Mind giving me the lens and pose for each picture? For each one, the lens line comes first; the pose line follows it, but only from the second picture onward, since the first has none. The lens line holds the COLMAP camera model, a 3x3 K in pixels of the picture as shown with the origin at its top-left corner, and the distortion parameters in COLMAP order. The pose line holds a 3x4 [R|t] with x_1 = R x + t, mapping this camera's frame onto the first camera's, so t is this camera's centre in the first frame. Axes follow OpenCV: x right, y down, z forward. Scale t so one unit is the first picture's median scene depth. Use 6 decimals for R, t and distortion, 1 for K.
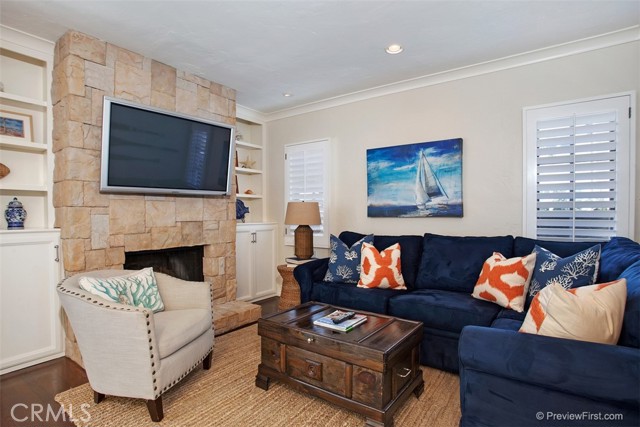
lens RADIAL K [[322.5, 0, 317.9], [0, 322.5, 215.8], [0, 0, 1]] dist [-0.074914, 0.028062]
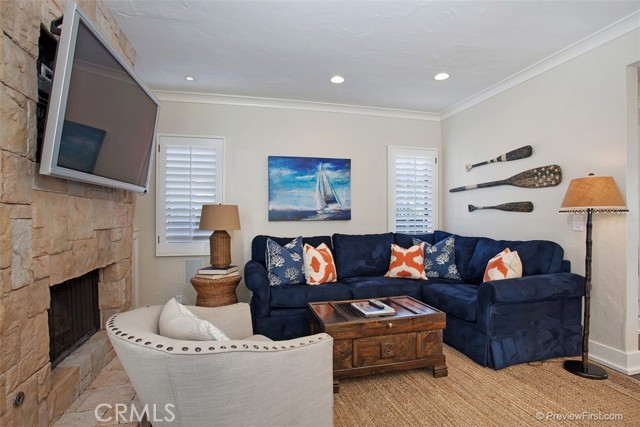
lens RADIAL K [[322.5, 0, 317.9], [0, 322.5, 215.8], [0, 0, 1]] dist [-0.074914, 0.028062]
pose [[0.654340, 0.002827, 0.756195, -0.596797], [0.008243, 0.999907, -0.010871, -0.000370], [-0.756156, 0.013347, 0.654256, 0.232908]]
